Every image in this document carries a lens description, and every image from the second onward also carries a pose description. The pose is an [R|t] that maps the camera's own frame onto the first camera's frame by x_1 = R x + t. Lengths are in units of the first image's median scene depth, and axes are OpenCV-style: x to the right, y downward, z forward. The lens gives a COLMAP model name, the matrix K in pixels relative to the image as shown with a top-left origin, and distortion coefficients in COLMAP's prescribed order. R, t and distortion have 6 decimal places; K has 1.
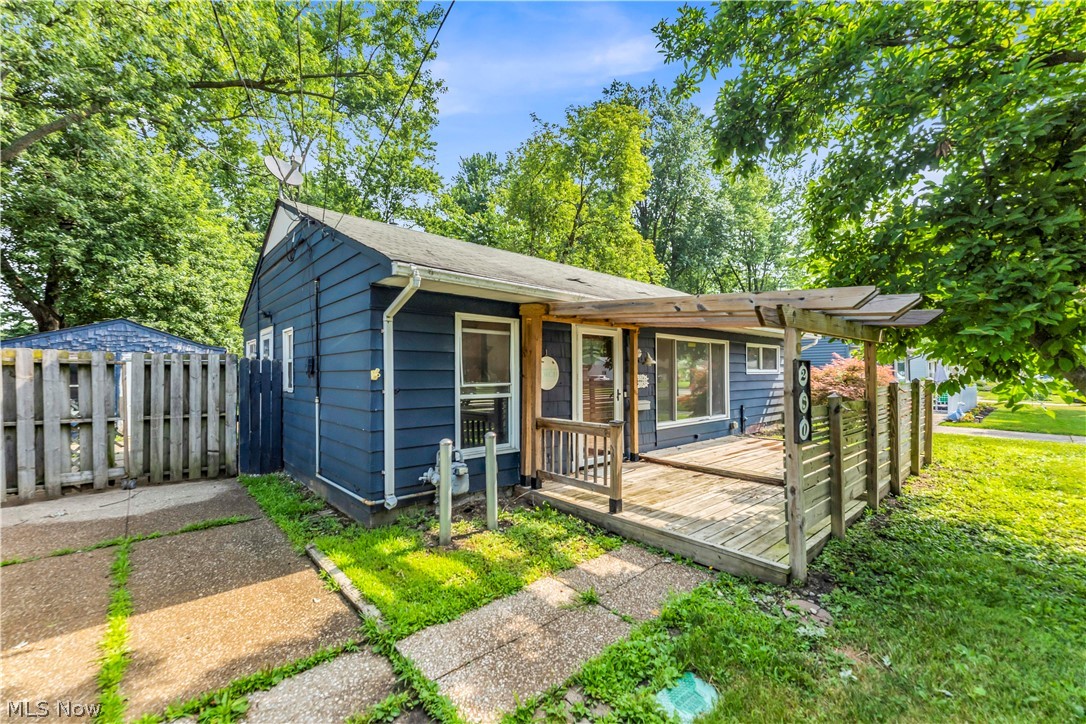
lens RADIAL K [[449.5, 0, 551.1], [0, 449.5, 364.3], [0, 0, 1]] dist [-0.000962, 0.000069]
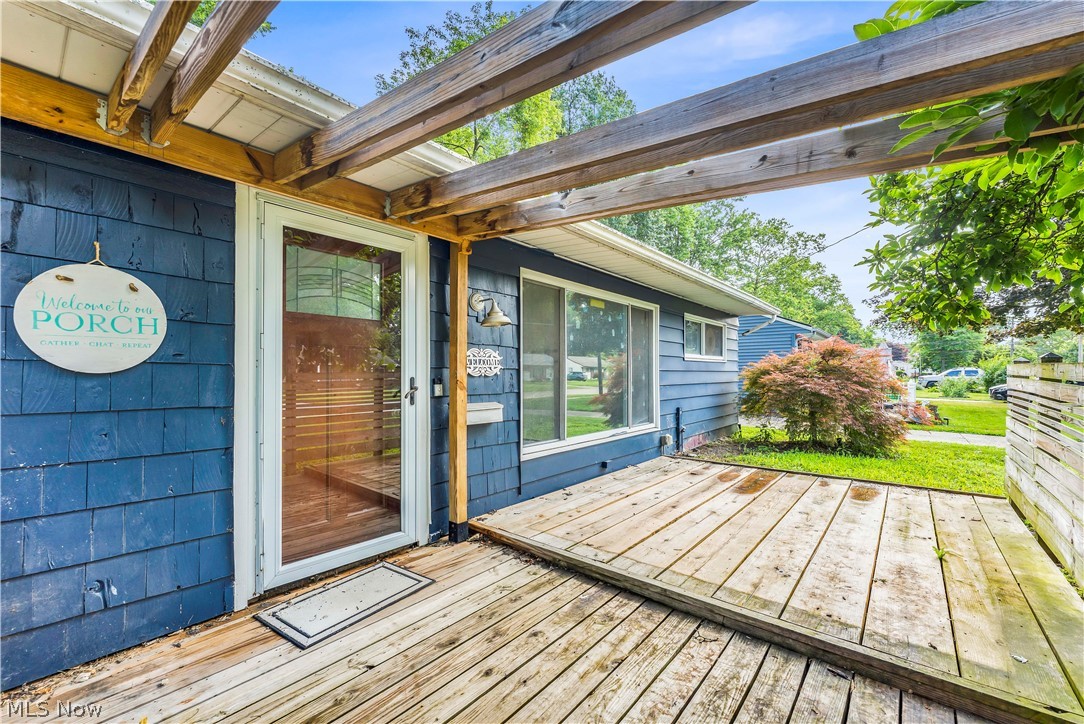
lens RADIAL K [[419.9, 0, 533.3], [0, 419.9, 368.9], [0, 0, 1]] dist [0.001710, 0.000050]
pose [[0.995209, 0.000753, 0.097768, 0.203321], [-0.001232, 0.999988, 0.004845, 0.041708], [-0.097763, -0.004942, 0.995197, 0.539398]]
